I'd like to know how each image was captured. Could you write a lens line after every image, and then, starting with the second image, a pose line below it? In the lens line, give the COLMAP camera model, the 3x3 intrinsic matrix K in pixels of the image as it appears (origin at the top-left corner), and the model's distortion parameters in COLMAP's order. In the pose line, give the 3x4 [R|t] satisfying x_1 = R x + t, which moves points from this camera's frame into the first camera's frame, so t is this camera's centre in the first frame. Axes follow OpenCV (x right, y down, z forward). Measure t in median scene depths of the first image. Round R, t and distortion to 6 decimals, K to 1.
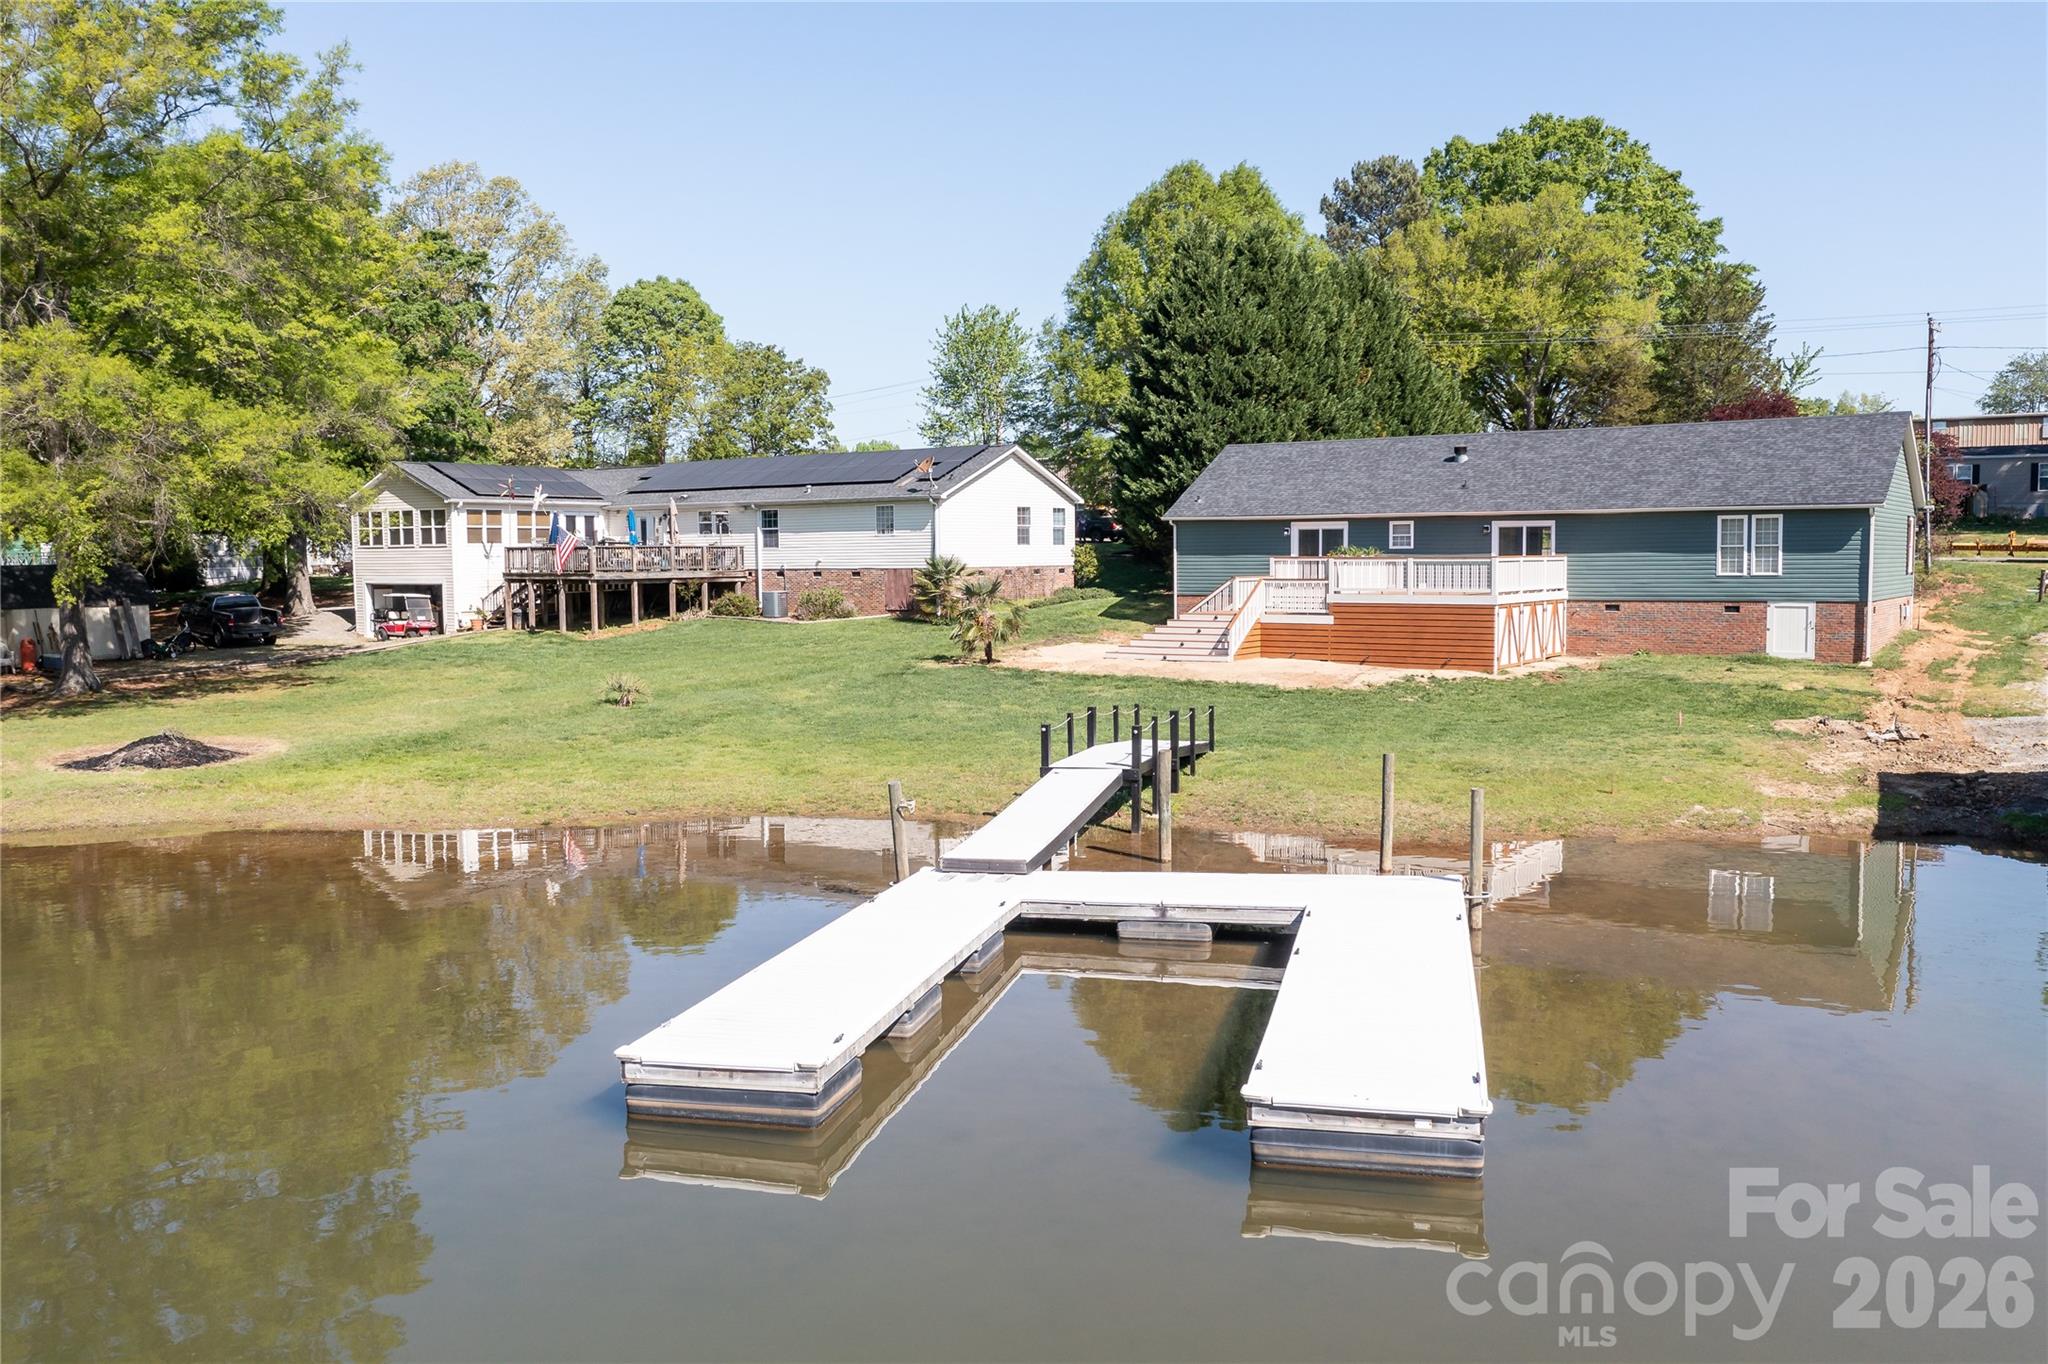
lens RADIAL K [[1601.5, 0, 1024.0], [0, 1601.5, 682.0], [0, 0, 1]] dist [-0.029722, 0.011354]
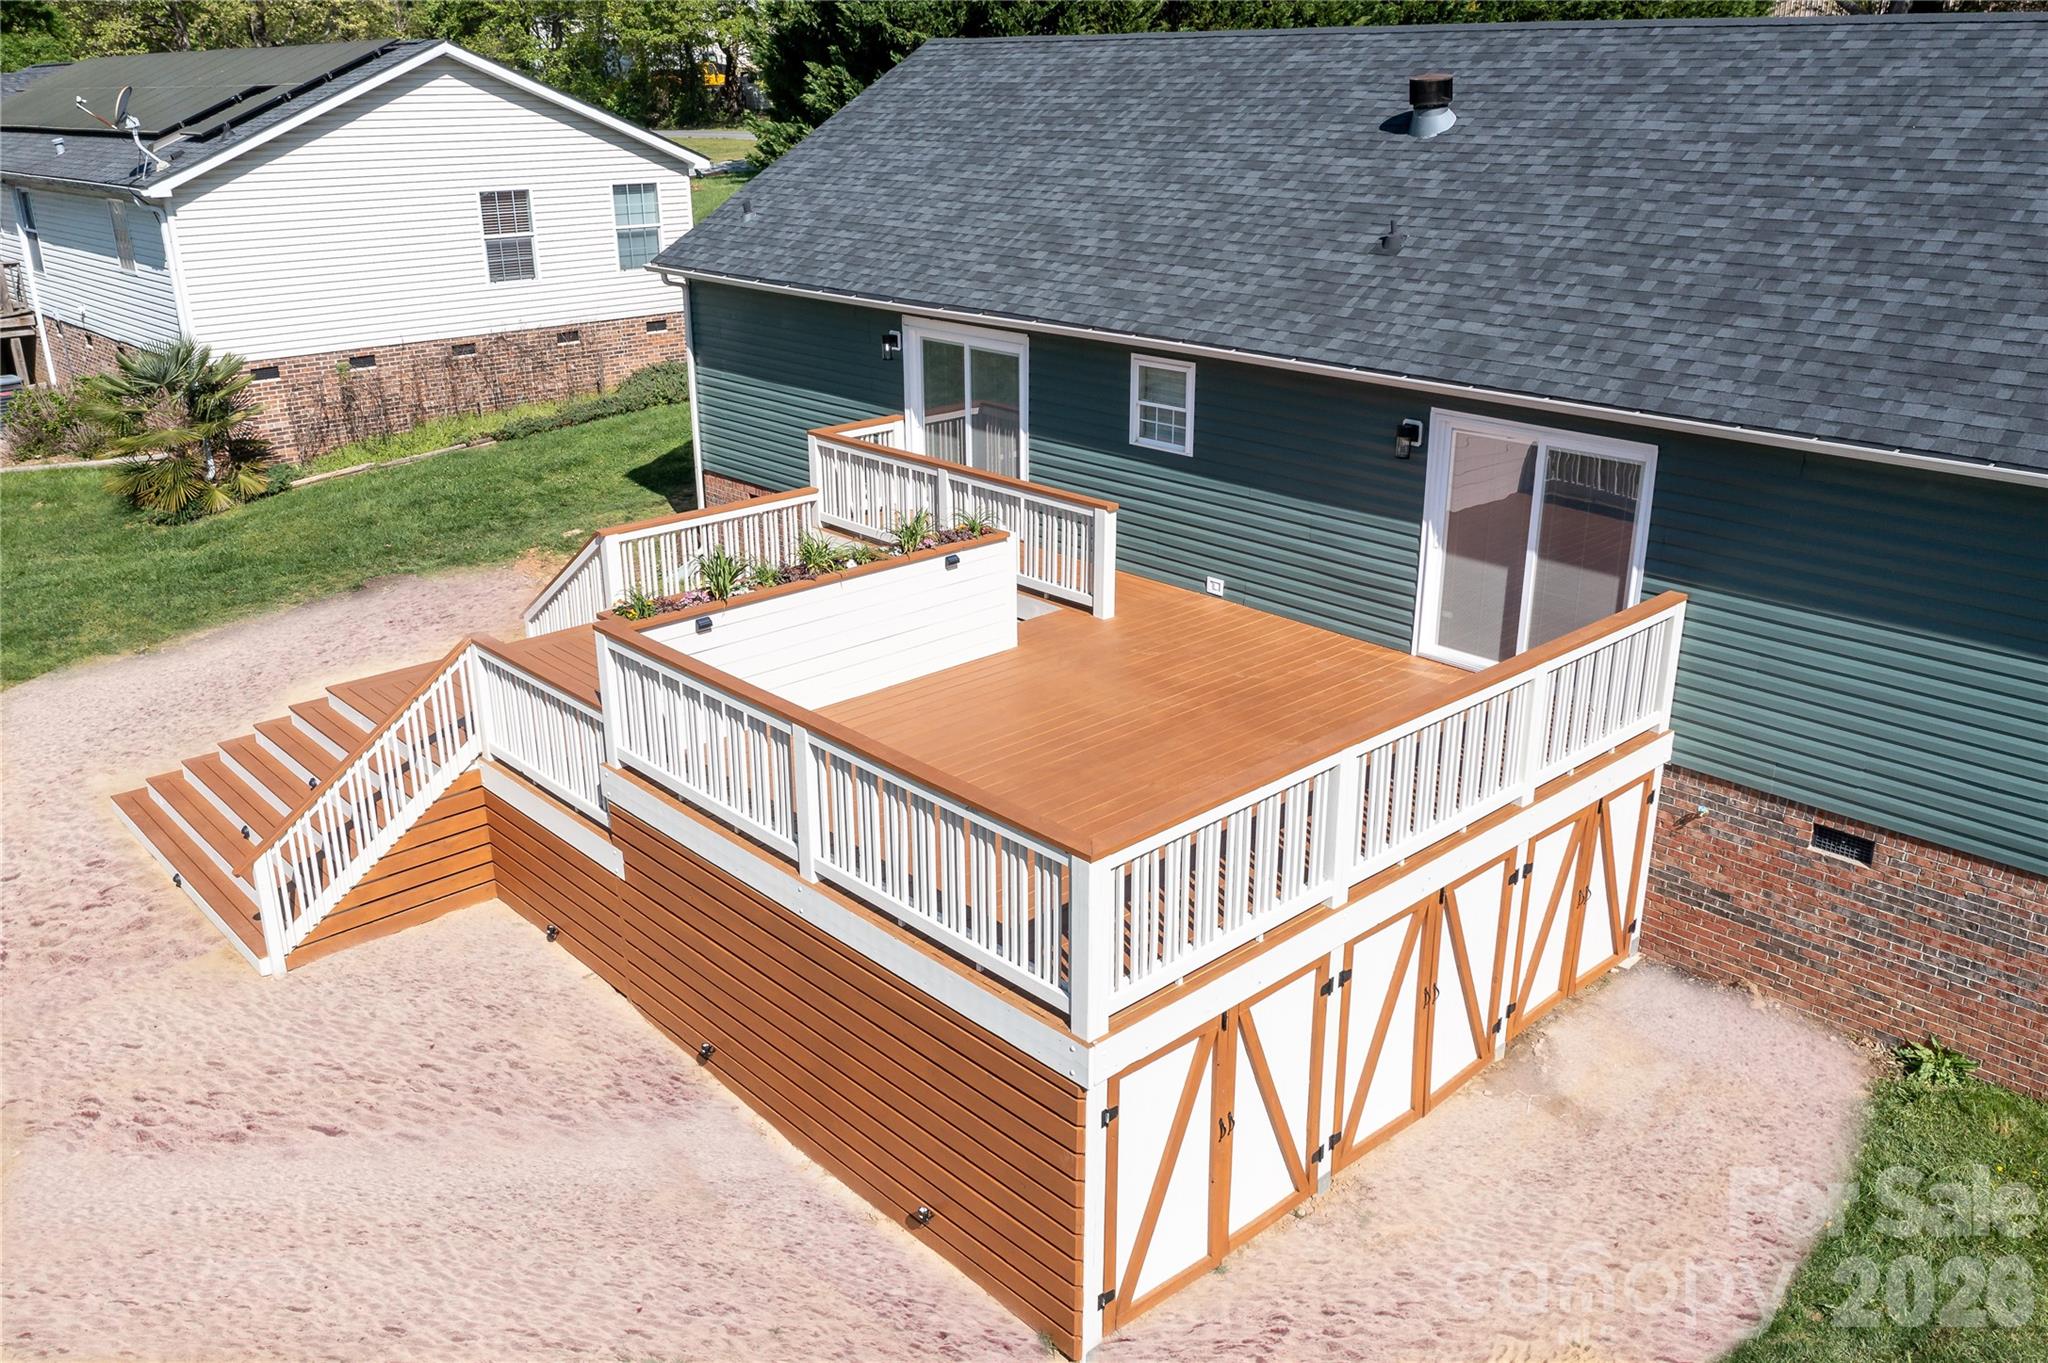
lens RADIAL K [[1601.5, 0, 1024.0], [0, 1601.5, 681.5], [0, 0, 1]] dist [-0.029722, 0.011354]
pose [[0.979182, 0.074168, -0.188950, 0.269698], [-0.018819, 0.960016, 0.279311, -0.124524], [0.202111, -0.269941, 0.941426, 0.699664]]
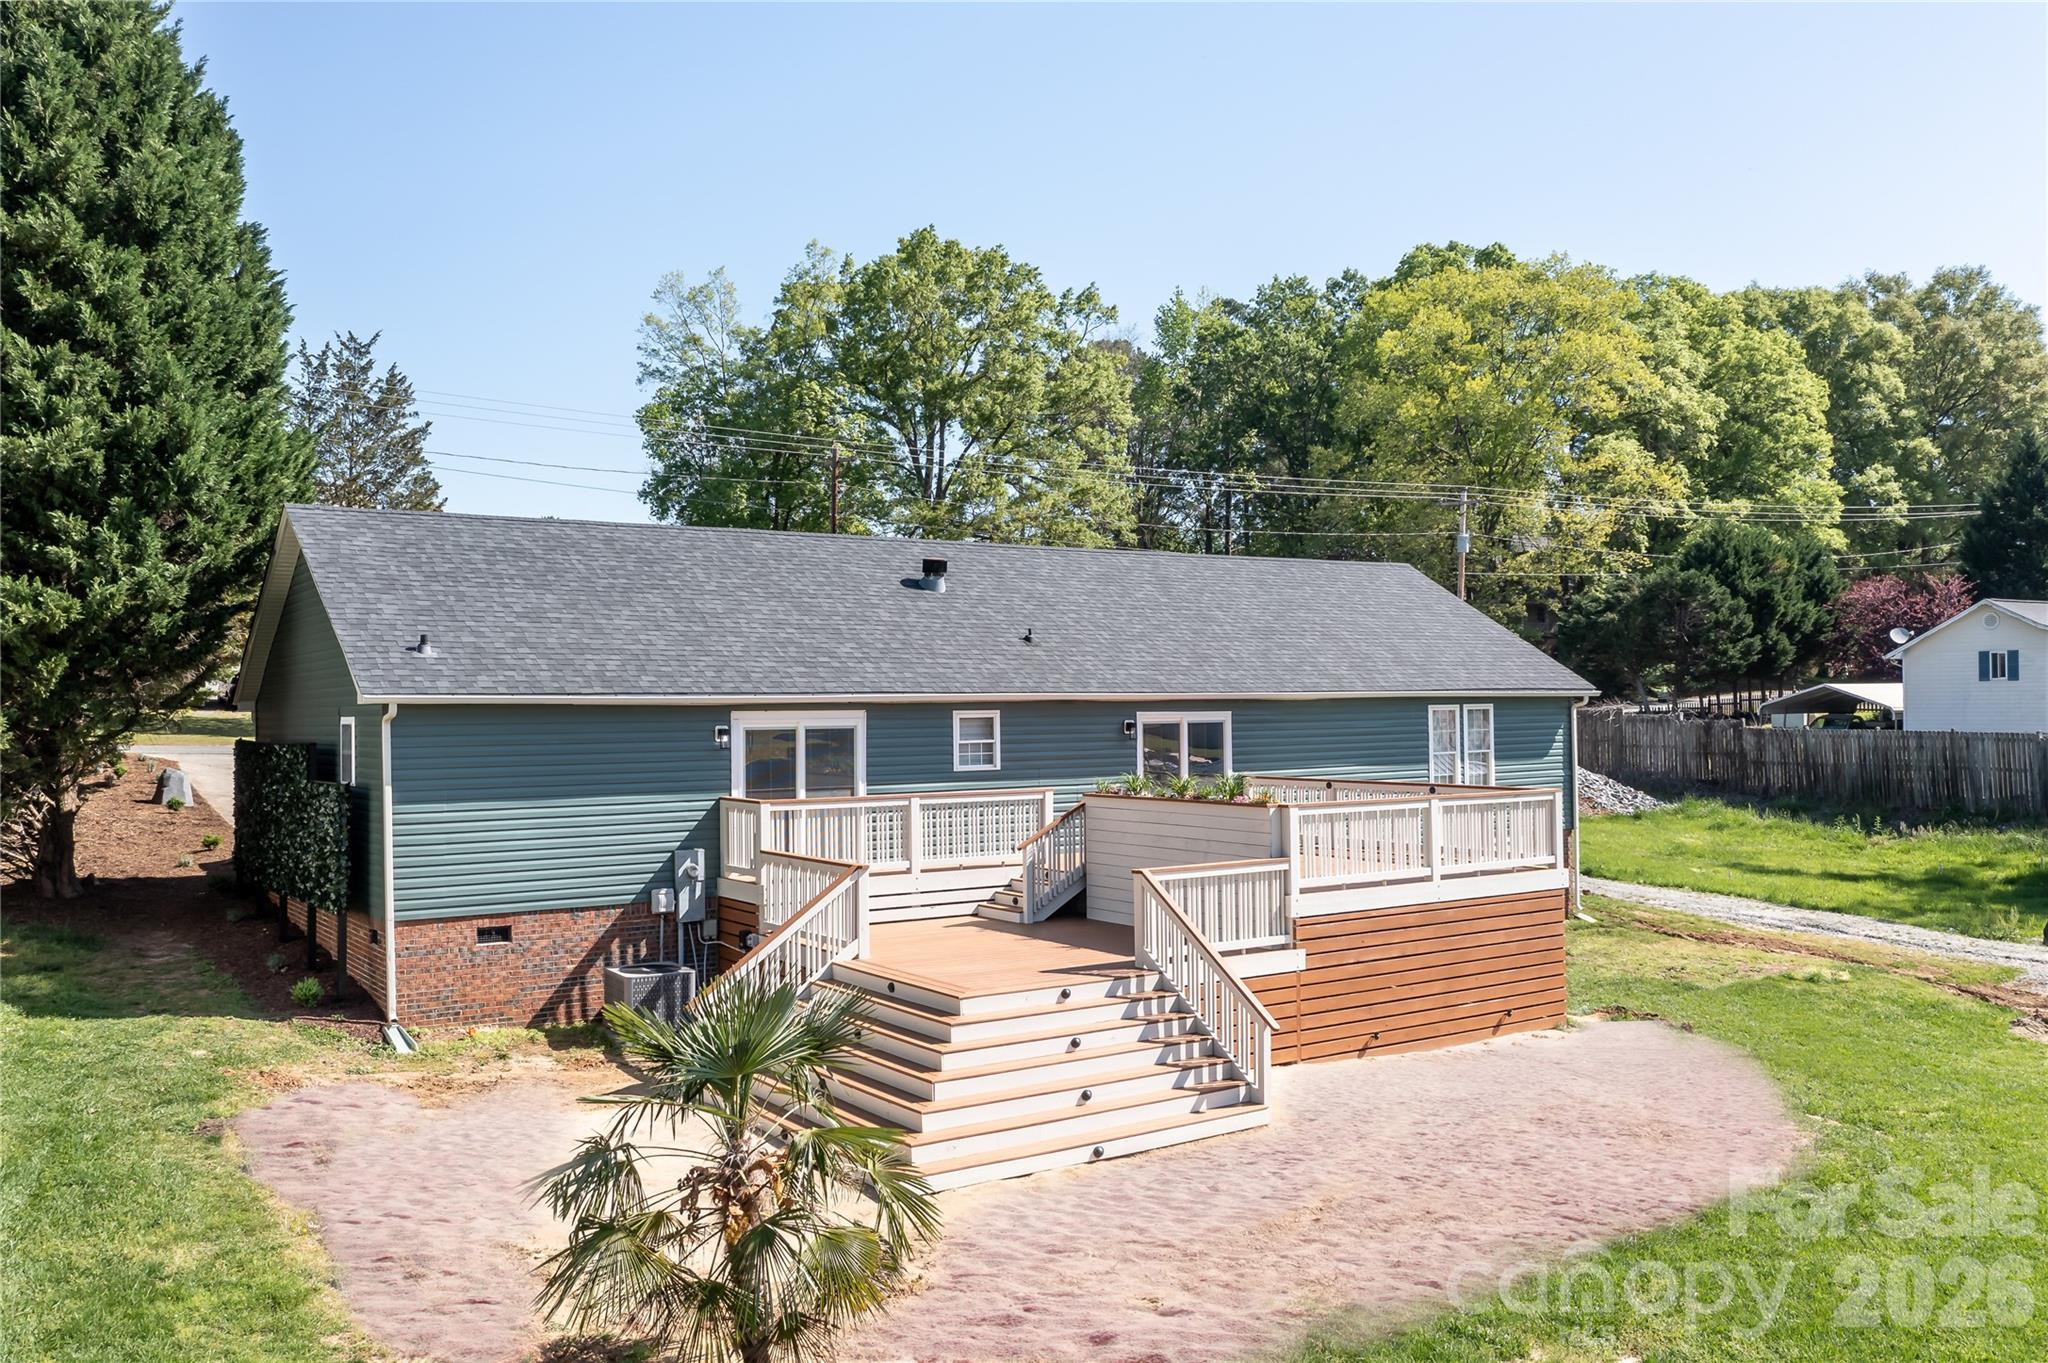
lens RADIAL K [[1601.5, 0, 1024.0], [0, 1601.5, 681.5], [0, 0, 1]] dist [-0.029722, 0.011354]
pose [[0.352067, 0.019411, 0.935773, -0.188547], [0.082469, 0.995253, -0.051672, -0.083724], [-0.932334, 0.095365, 0.348795, 0.822505]]
